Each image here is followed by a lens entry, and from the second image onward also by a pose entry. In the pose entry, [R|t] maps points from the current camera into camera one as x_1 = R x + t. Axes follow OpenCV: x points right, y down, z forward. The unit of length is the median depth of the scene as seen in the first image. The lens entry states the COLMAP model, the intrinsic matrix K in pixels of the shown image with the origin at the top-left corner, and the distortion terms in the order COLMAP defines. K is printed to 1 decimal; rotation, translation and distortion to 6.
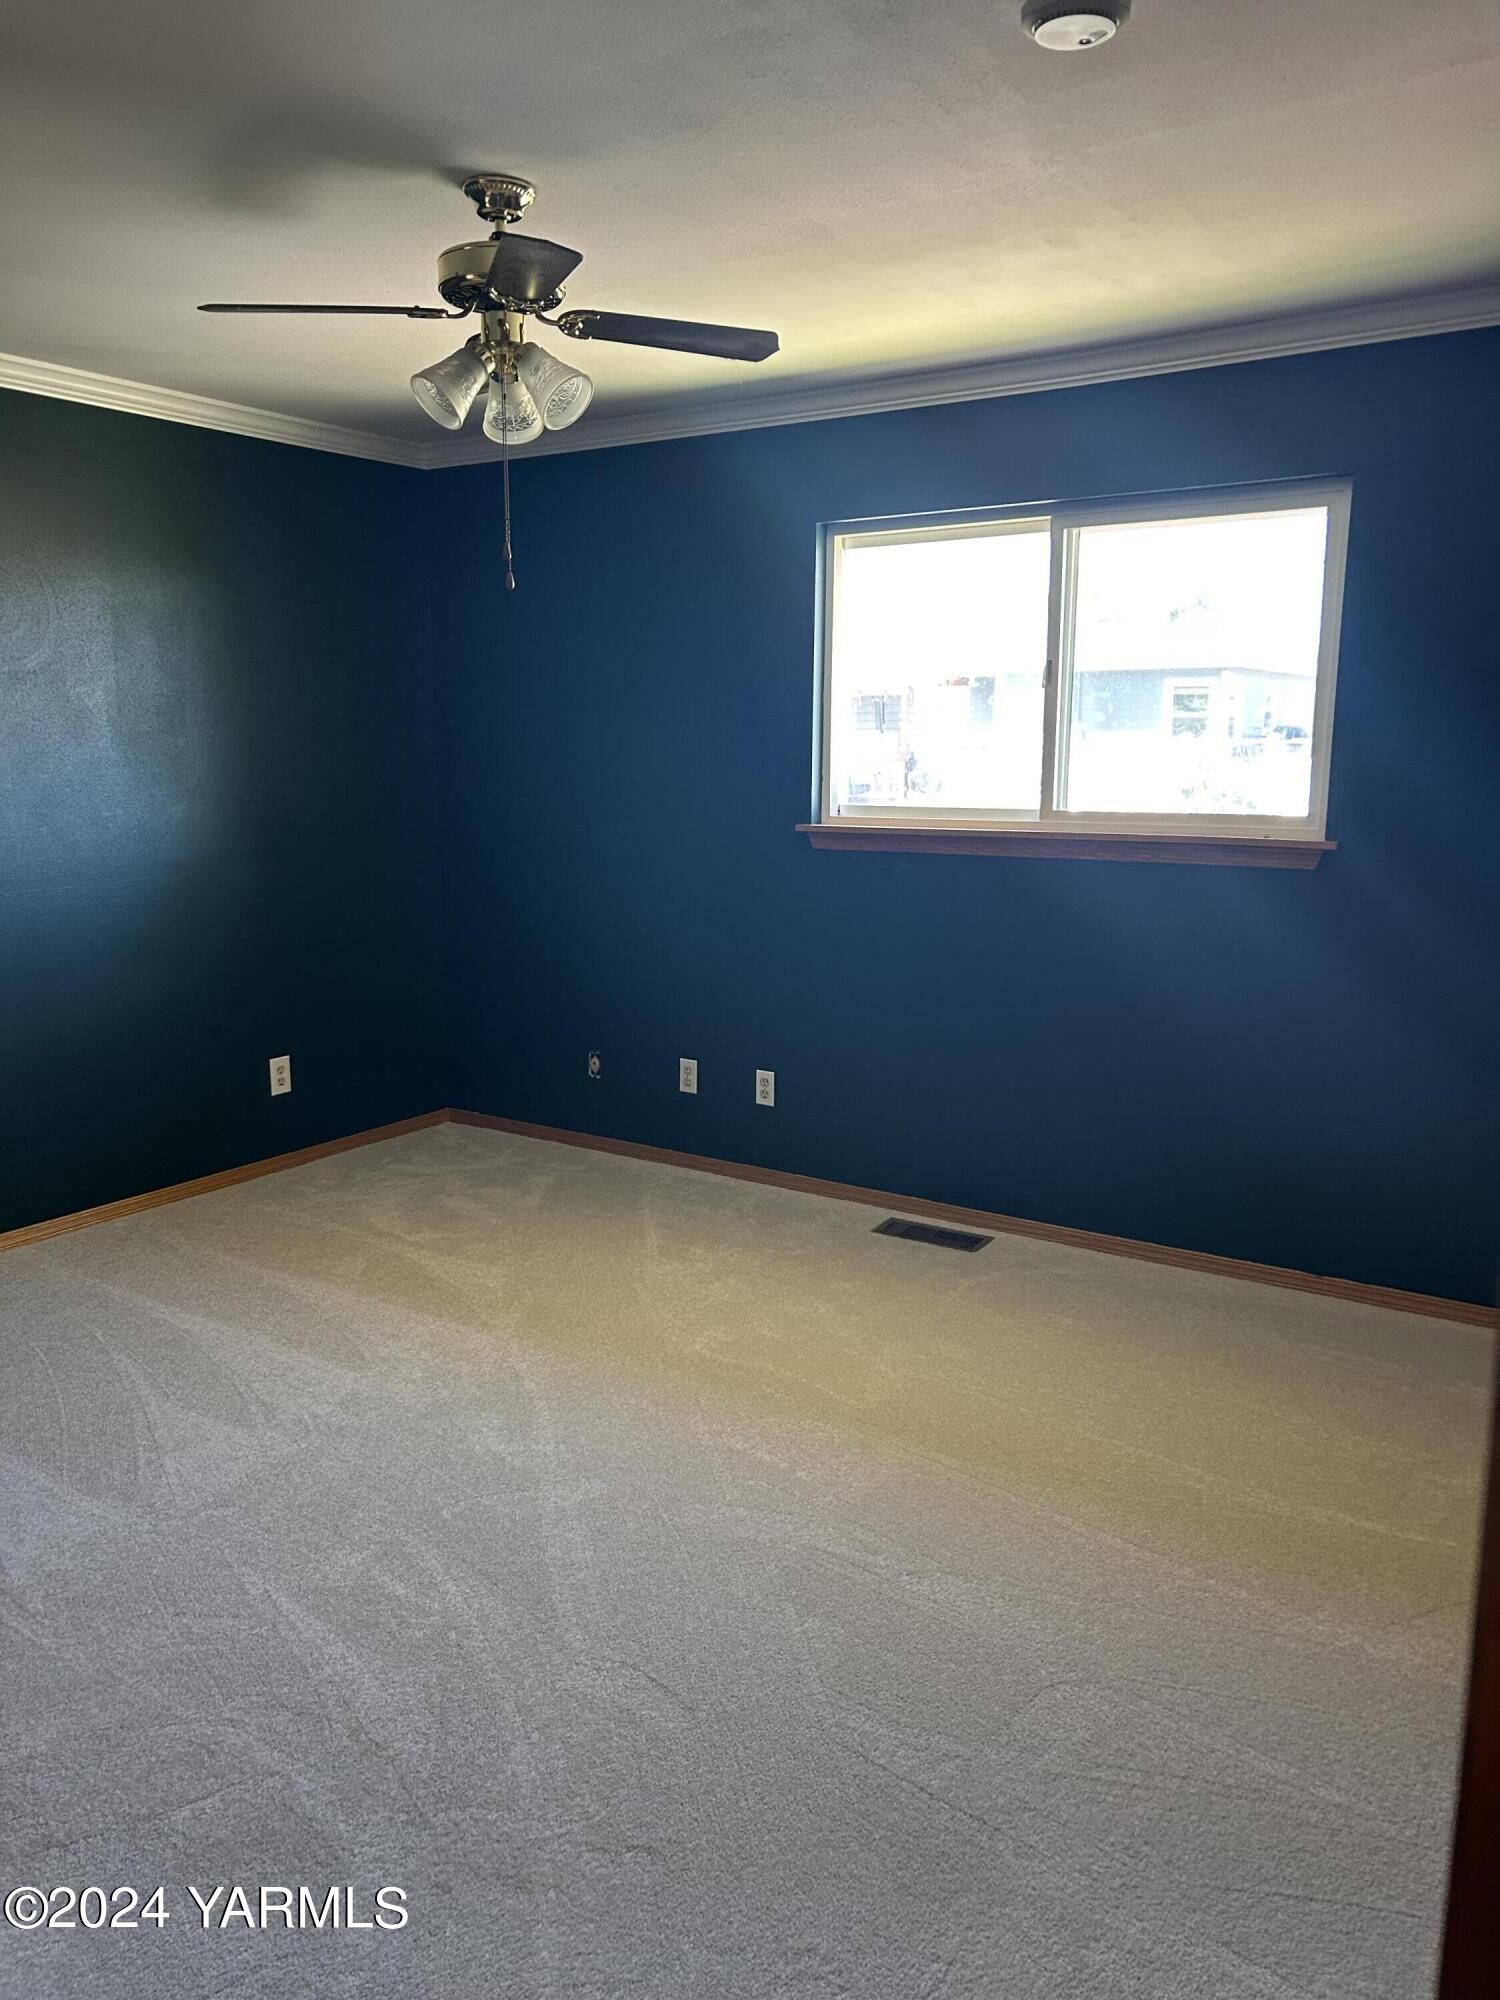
lens RADIAL K [[1495.5, 0, 737.4], [0, 1495.5, 1012.9], [0, 0, 1]] dist [0.057847, -0.068574]
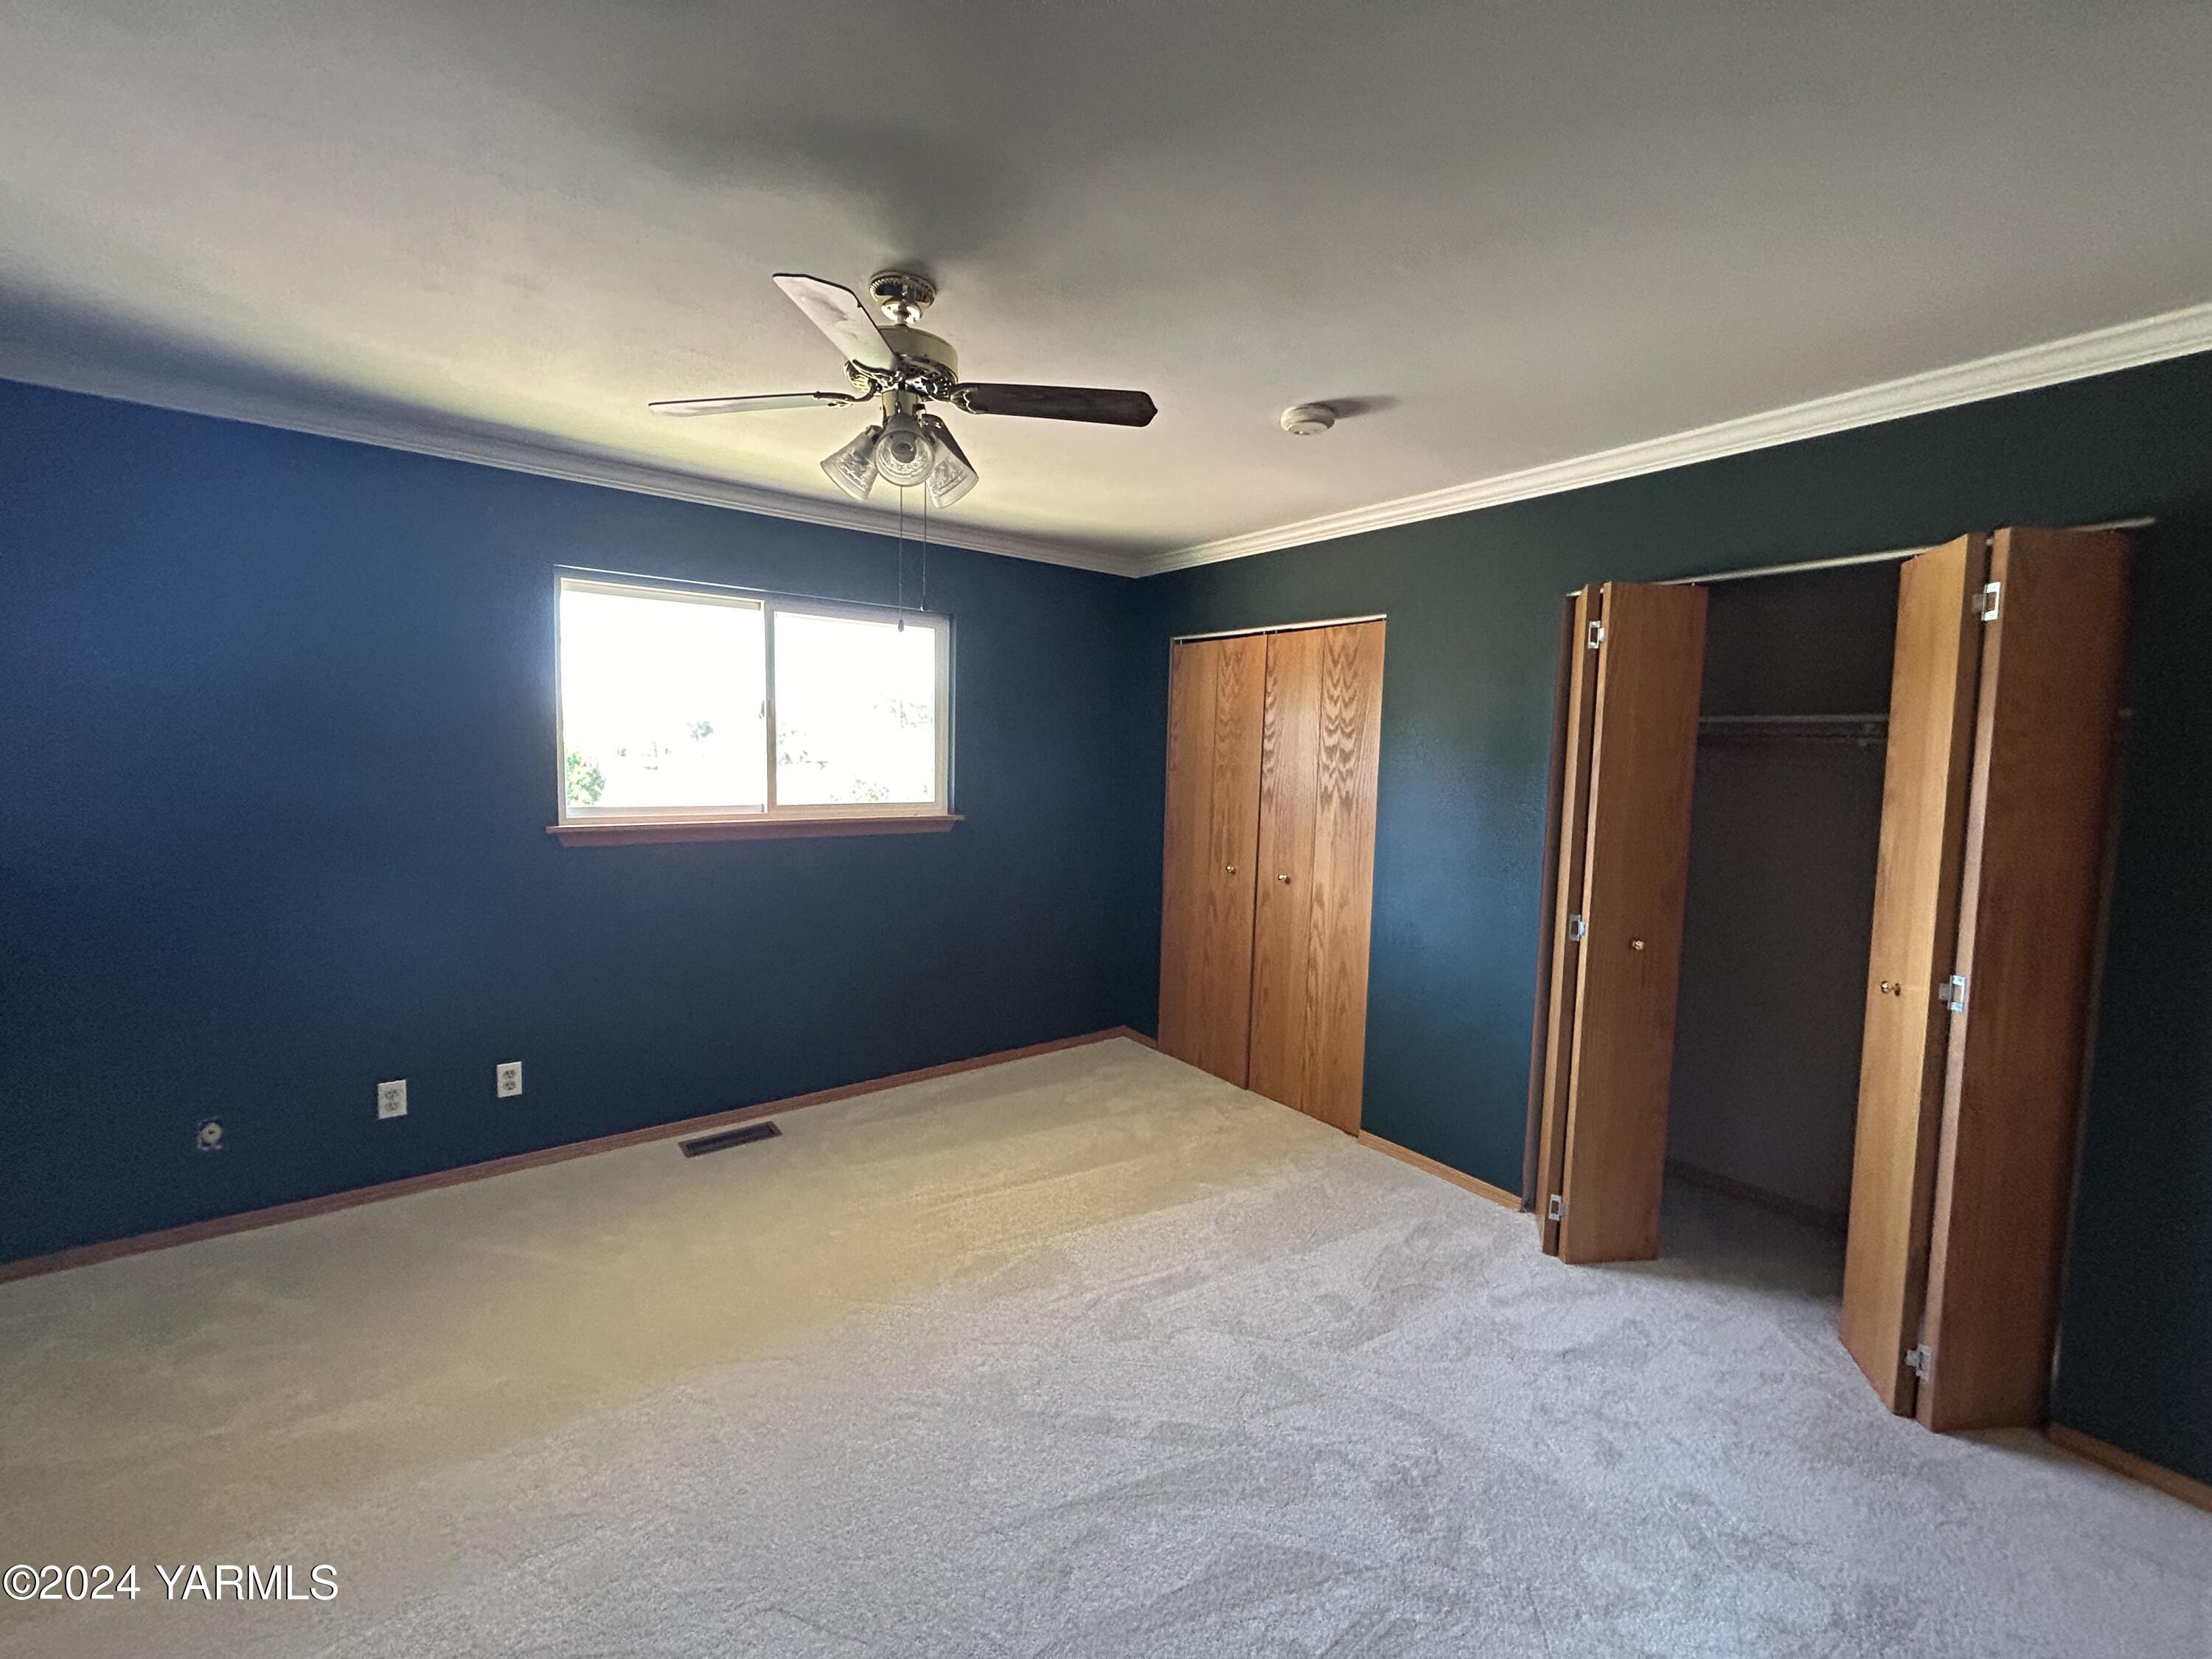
lens RADIAL K [[888.4, 0, 1106.9], [0, 888.4, 824.7], [0, 0, 1]] dist [-0.002095, 0.001458]
pose [[0.317382, -0.064429, 0.946107, -0.467893], [0.153998, 0.987948, 0.015618, -0.078364], [-0.935710, 0.140741, 0.323479, 0.425587]]
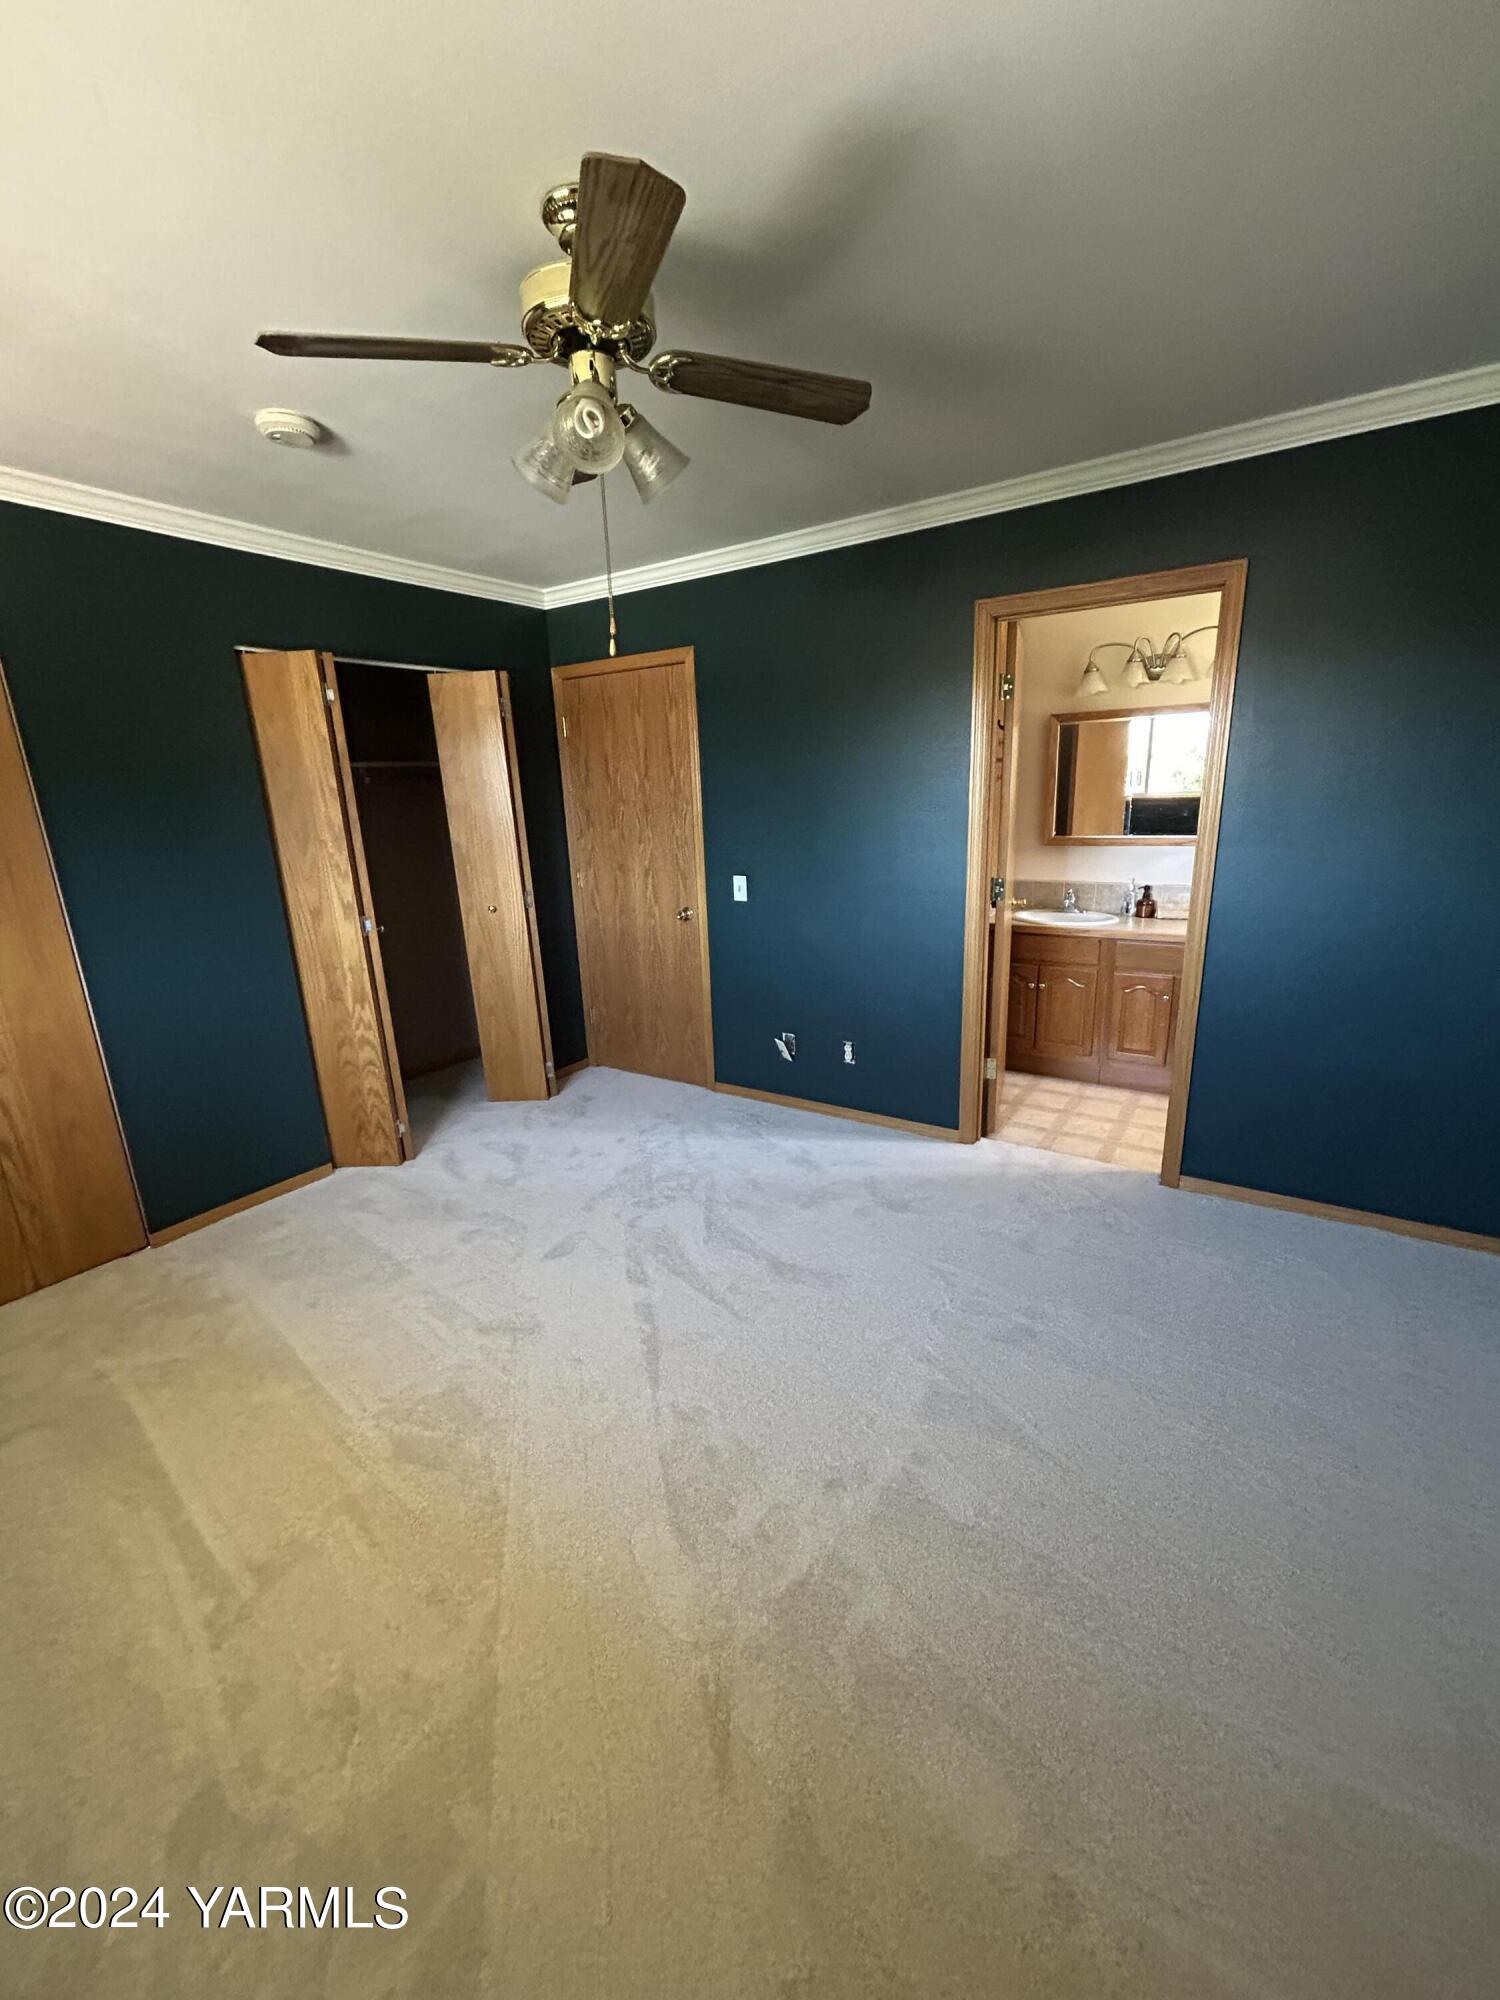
lens RADIAL K [[803.2, 0, 749.0], [0, 803.2, 1000.8], [0, 0, 1]] dist [-0.002095, 0.001458]
pose [[-0.999258, 0.038174, 0.005163, -0.149422], [0.036588, 0.898573, 0.437295, -0.193293], [0.012054, 0.437160, -0.899303, 1.011604]]
